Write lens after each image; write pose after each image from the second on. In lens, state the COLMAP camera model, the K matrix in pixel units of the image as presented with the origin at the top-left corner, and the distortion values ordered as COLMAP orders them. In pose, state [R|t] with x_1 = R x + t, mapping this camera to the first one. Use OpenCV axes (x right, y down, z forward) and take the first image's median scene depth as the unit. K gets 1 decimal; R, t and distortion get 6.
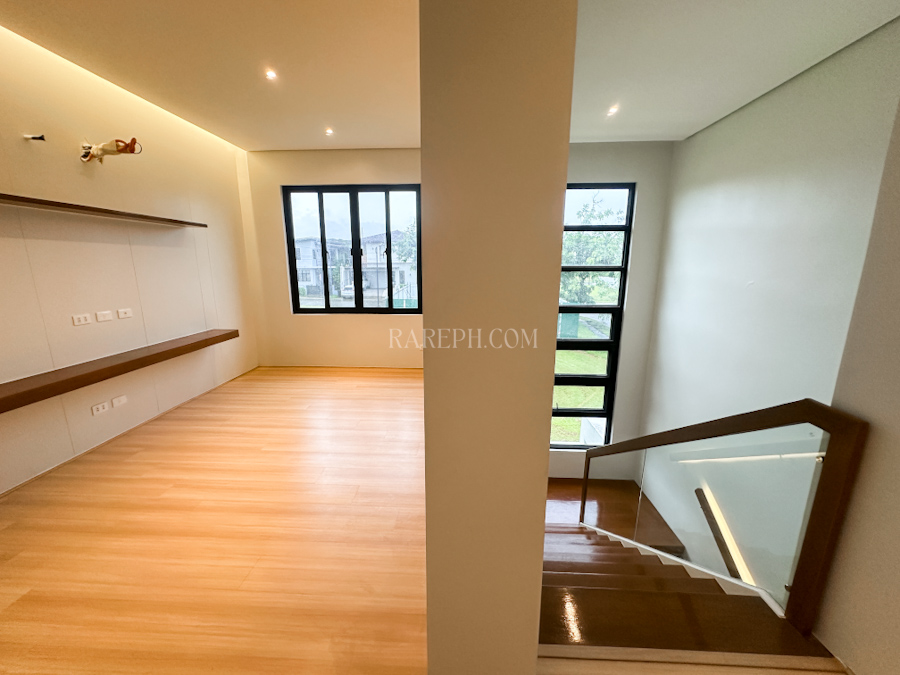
lens RADIAL K [[360.3, 0, 450.0], [0, 360.3, 337.5], [0, 0, 1]] dist [-0.000921, -0.000195]
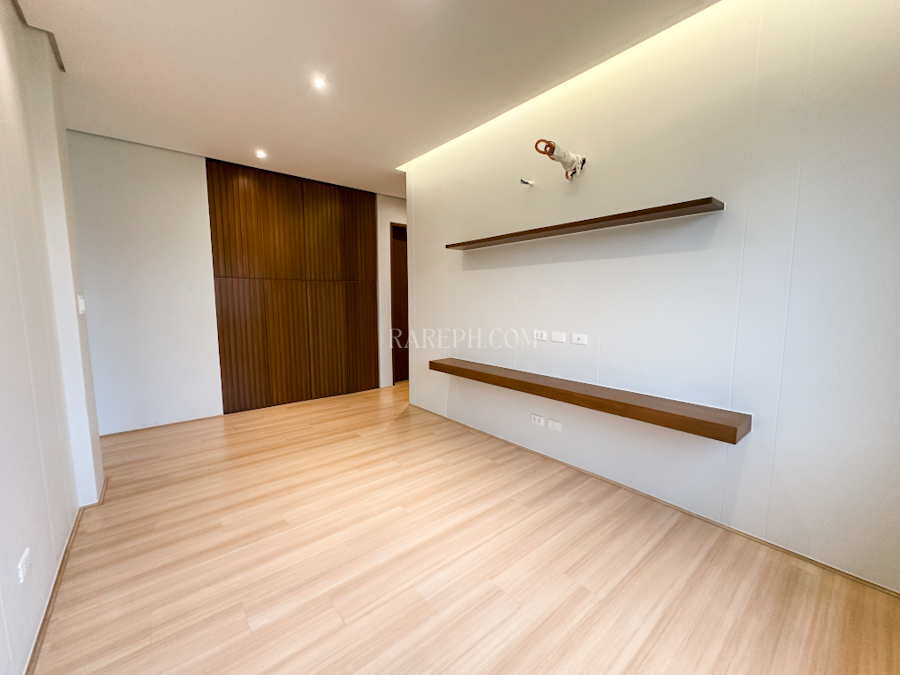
lens RADIAL K [[360.3, 0, 450.0], [0, 360.3, 337.5], [0, 0, 1]] dist [-0.000921, -0.000195]
pose [[-0.740532, 0.070995, -0.668261, -0.061542], [-0.134916, 0.958452, 0.251332, -0.182907], [0.658339, 0.276279, -0.700185, 1.031737]]
